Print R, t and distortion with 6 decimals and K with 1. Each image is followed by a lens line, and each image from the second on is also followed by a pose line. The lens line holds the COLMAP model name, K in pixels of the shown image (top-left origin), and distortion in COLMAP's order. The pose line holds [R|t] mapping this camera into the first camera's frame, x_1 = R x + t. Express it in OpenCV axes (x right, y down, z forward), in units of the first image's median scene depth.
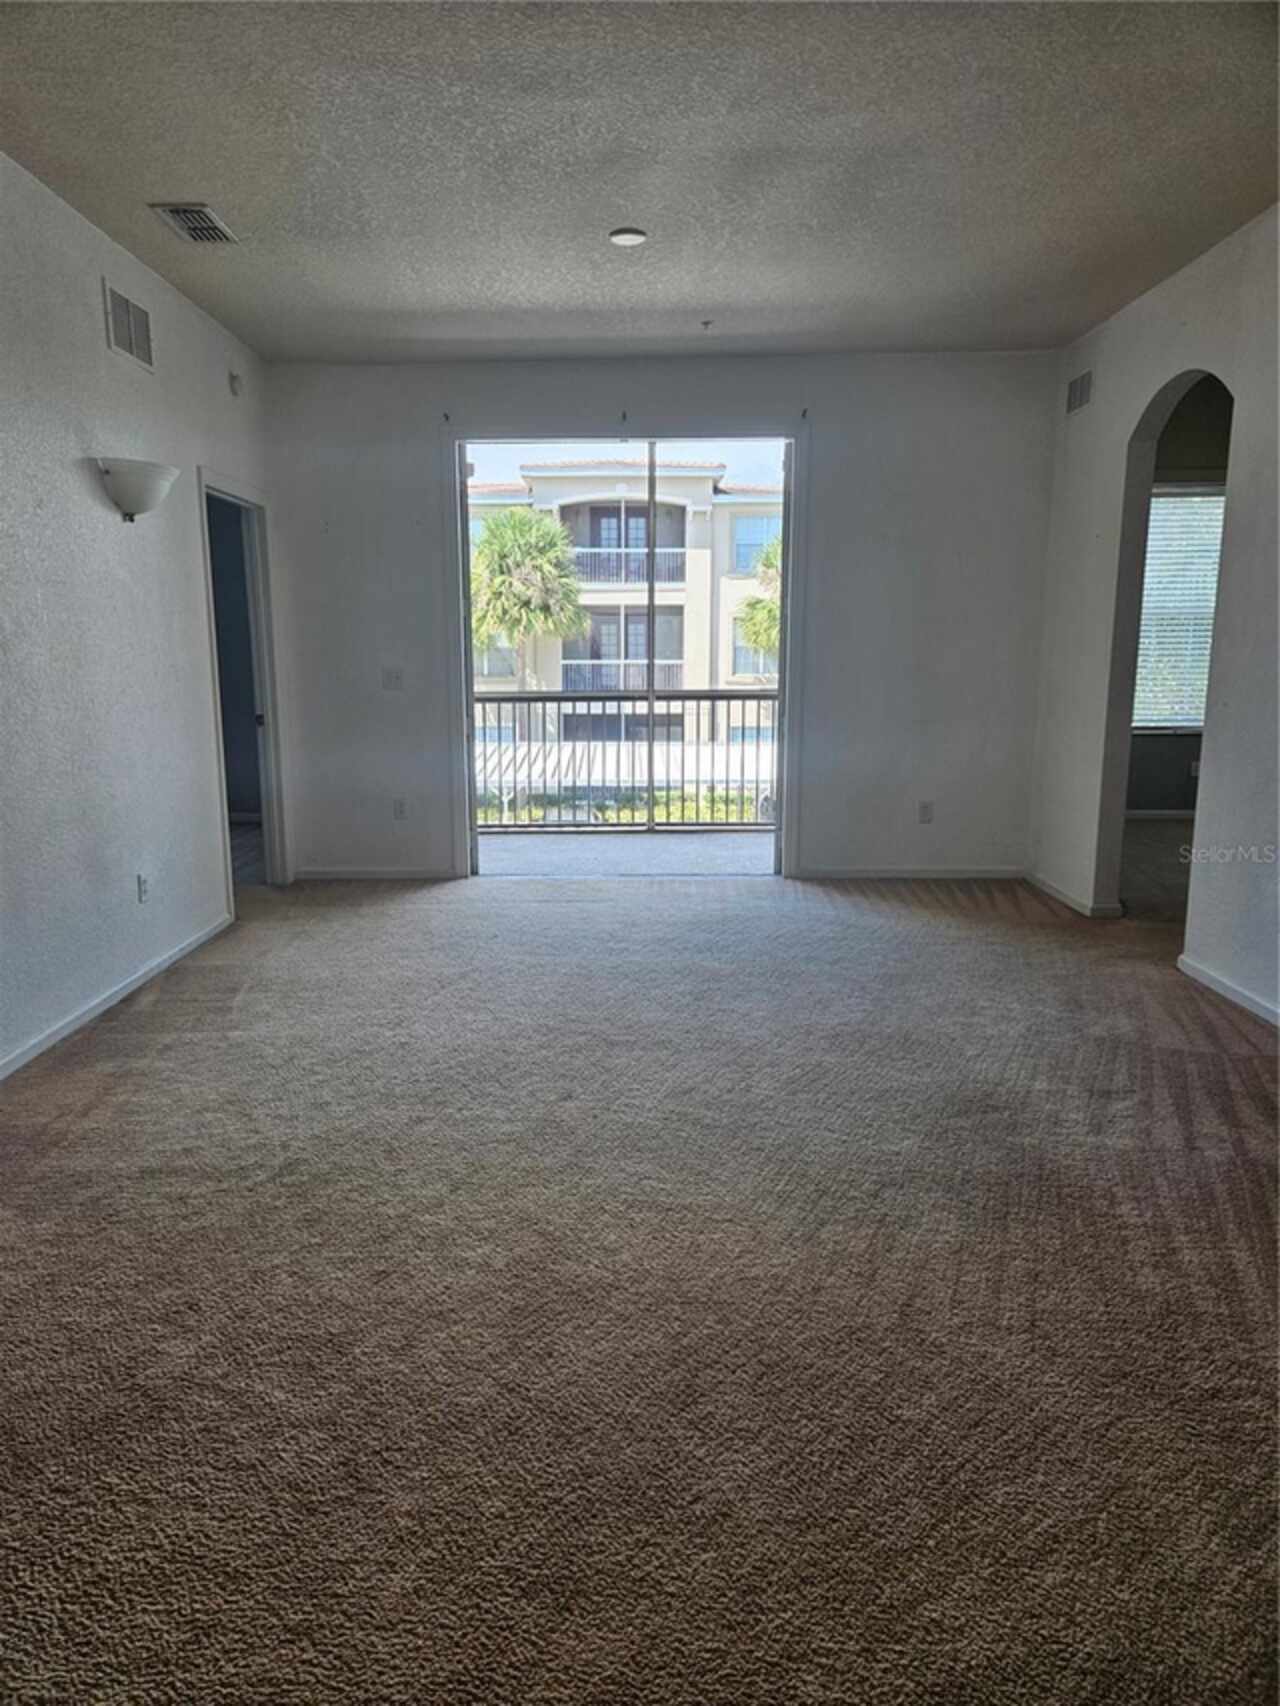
lens RADIAL K [[1154.0, 0, 631.0], [0, 1154.0, 849.1], [0, 0, 1]] dist [0.067016, -0.055939]
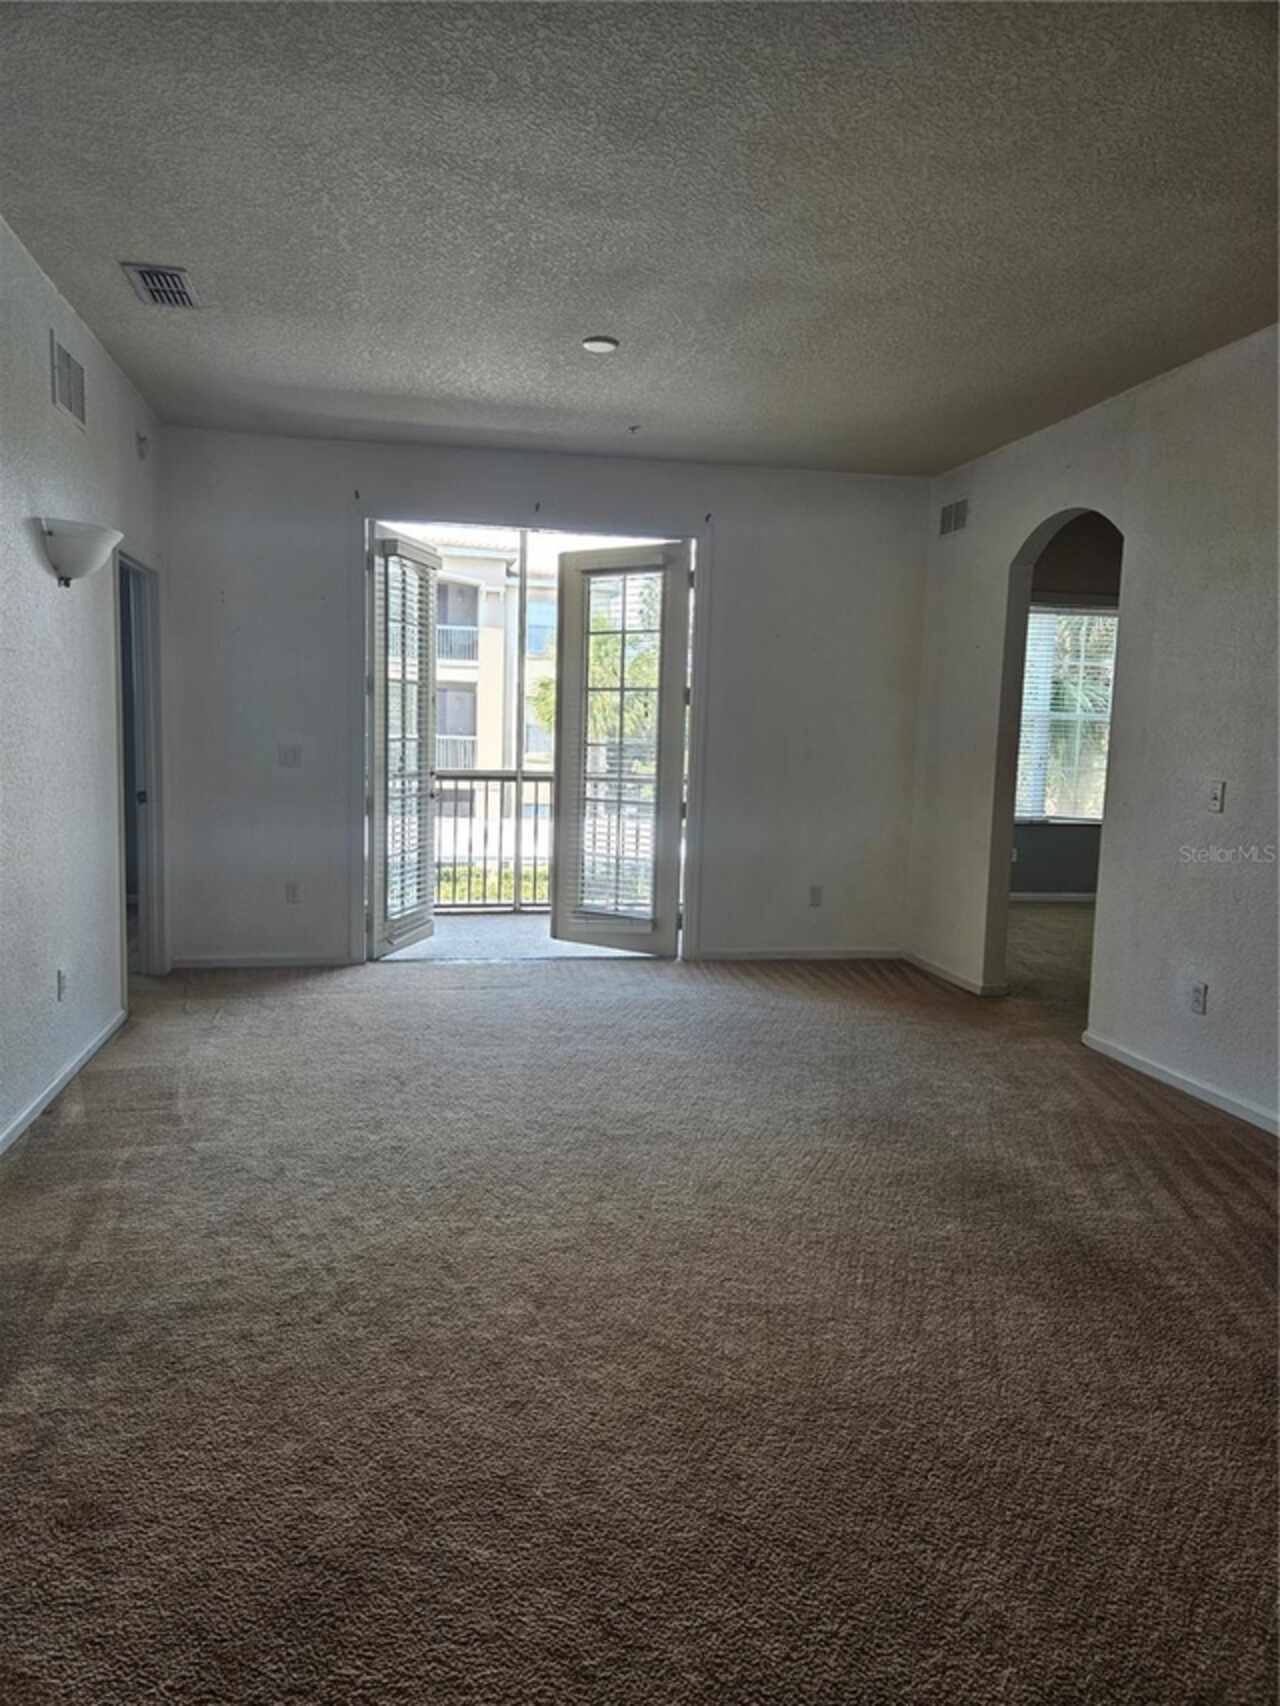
lens RADIAL K [[1154.0, 0, 632.5], [0, 1154.0, 842.5], [0, 0, 1]] dist [0.067016, -0.055939]
pose [[0.978420, 0.010532, 0.206357, -0.182999], [0.003975, 0.997556, -0.069761, -0.011695], [-0.206588, 0.069076, 0.975987, 0.018429]]
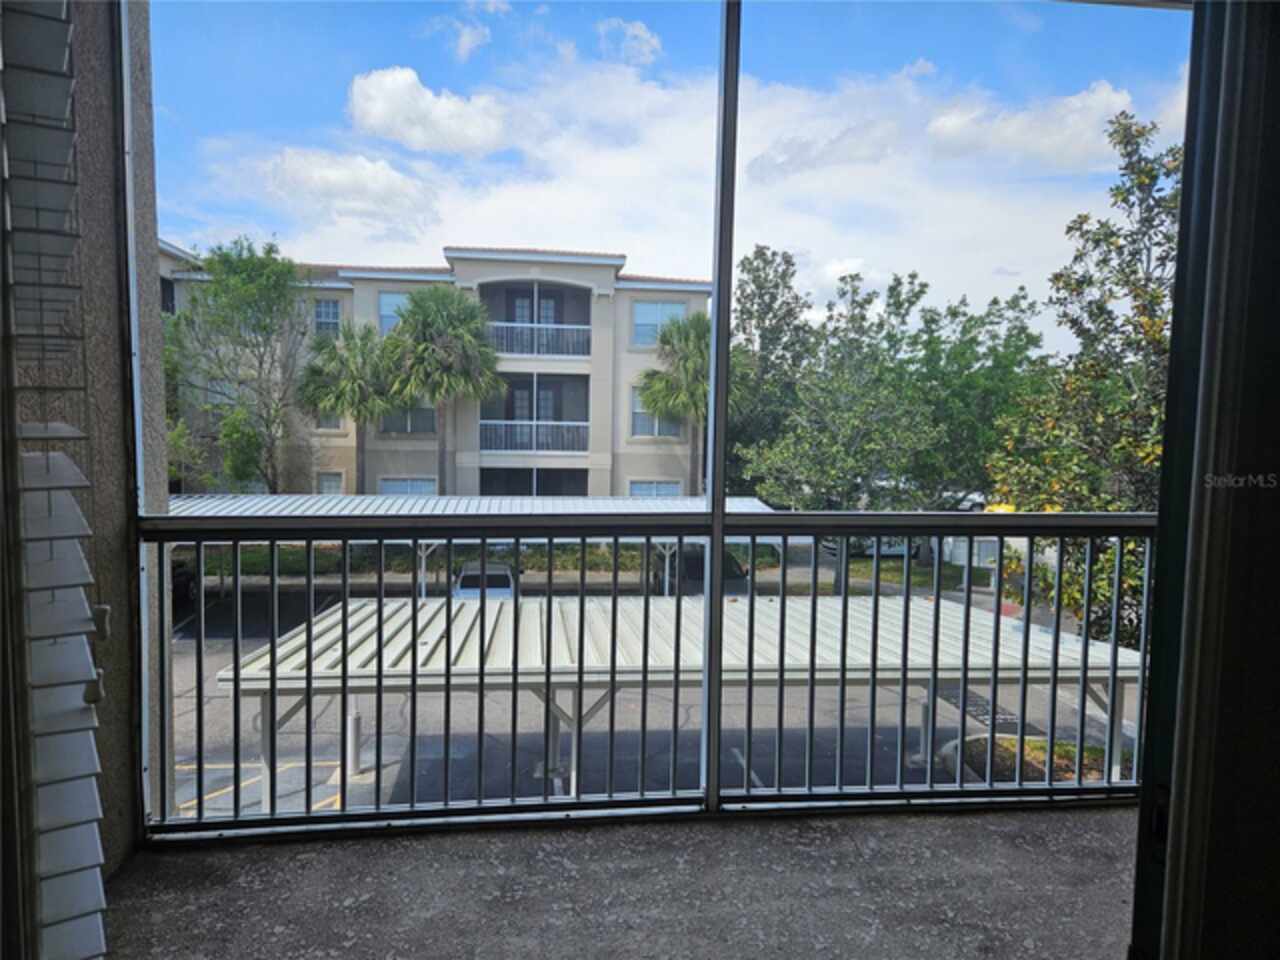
lens RADIAL K [[865.8, 0, 631.6], [0, 865.8, 481.8], [0, 0, 1]] dist [0.067016, -0.055939]
pose [[0.992021, 0.010438, 0.125641, -0.124801], [0.001222, 0.995724, -0.092368, -0.184436], [-0.126068, 0.091785, 0.987766, 1.104839]]
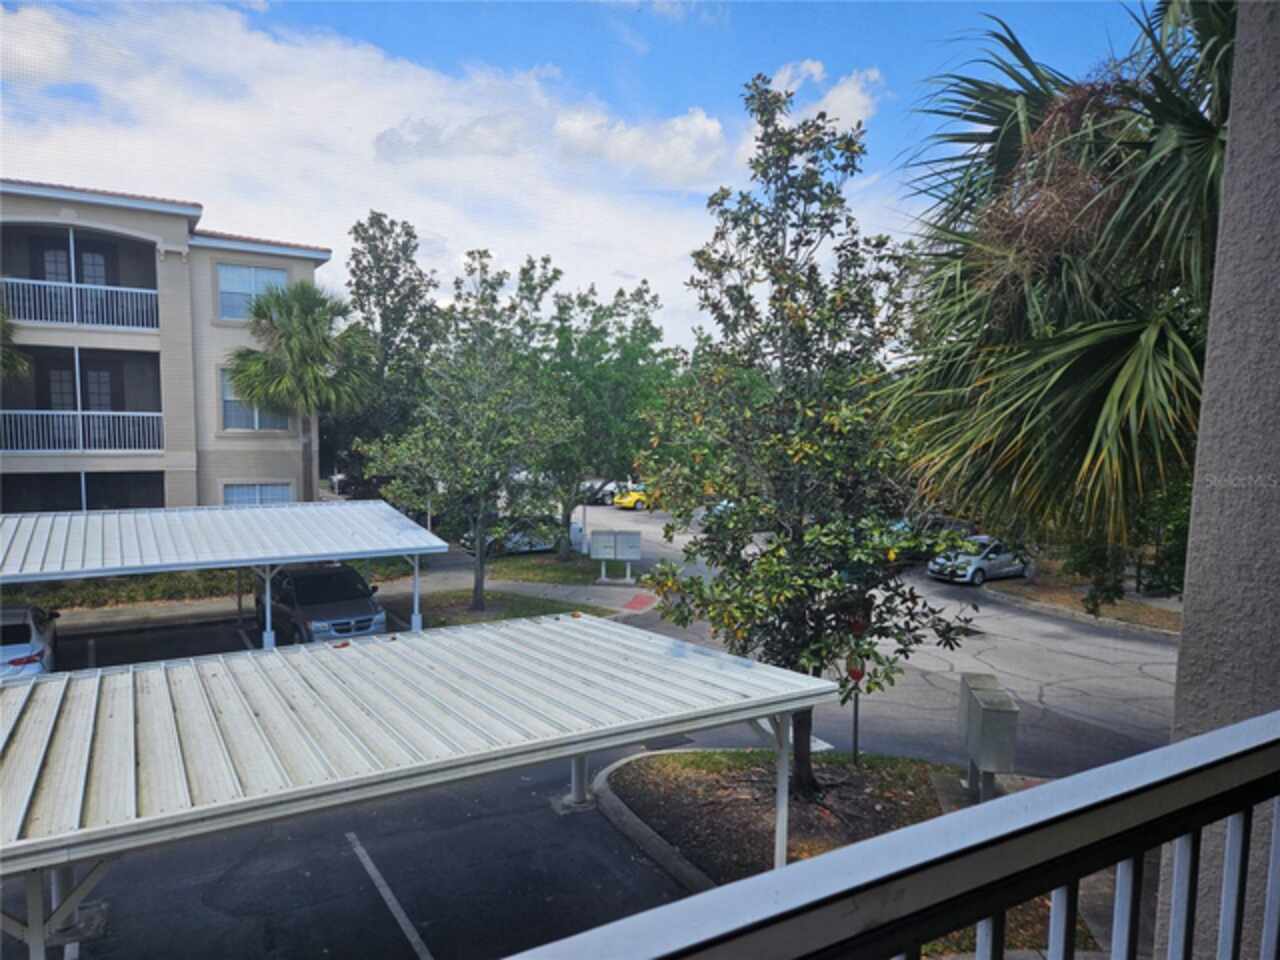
lens RADIAL K [[865.8, 0, 632.7], [0, 865.8, 504.0], [0, 0, 1]] dist [0.067016, -0.055939]
pose [[0.859991, -0.035353, 0.509083, 0.067577], [0.065404, 0.997006, -0.041249, -0.271124], [-0.506101, 0.068770, 0.859728, 1.553681]]
